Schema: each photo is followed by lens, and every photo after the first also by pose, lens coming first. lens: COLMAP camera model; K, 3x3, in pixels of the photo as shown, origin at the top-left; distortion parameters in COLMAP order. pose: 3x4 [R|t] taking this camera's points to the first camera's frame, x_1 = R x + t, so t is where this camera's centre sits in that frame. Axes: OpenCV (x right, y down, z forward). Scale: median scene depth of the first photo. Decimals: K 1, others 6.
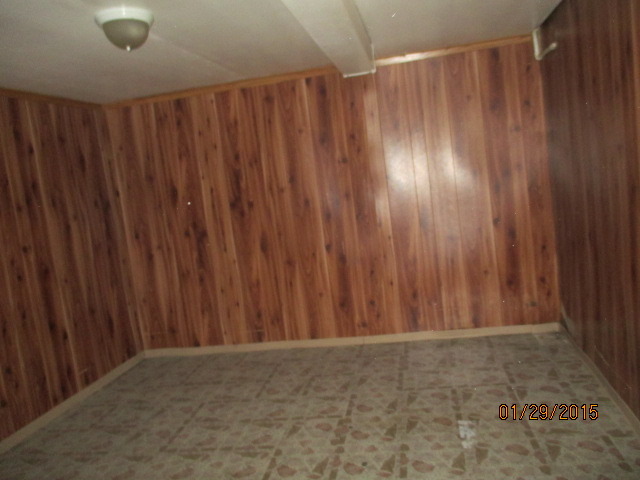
lens RADIAL K [[535.3, 0, 319.0], [0, 535.3, 238.0], [0, 0, 1]] dist [-0.010390, 0.002224]
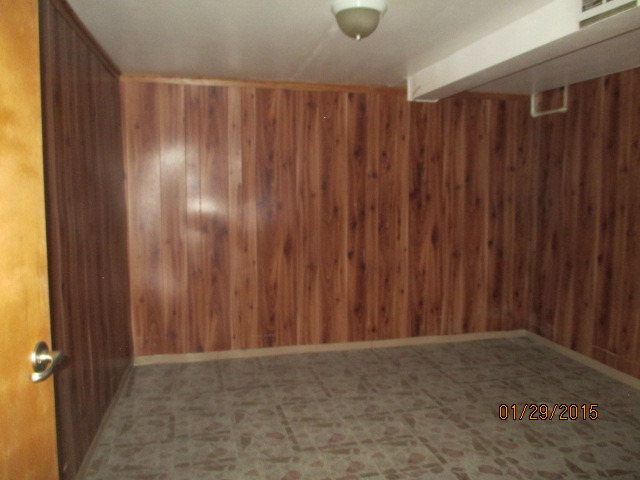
lens RADIAL K [[535.3, 0, 318.9], [0, 535.3, 242.4], [0, 0, 1]] dist [-0.010390, 0.002224]
pose [[0.901299, 0.084904, 0.424797, -0.500458], [-0.068672, 0.996209, -0.053409, 0.054753], [-0.427721, 0.018966, 0.903712, 0.081015]]
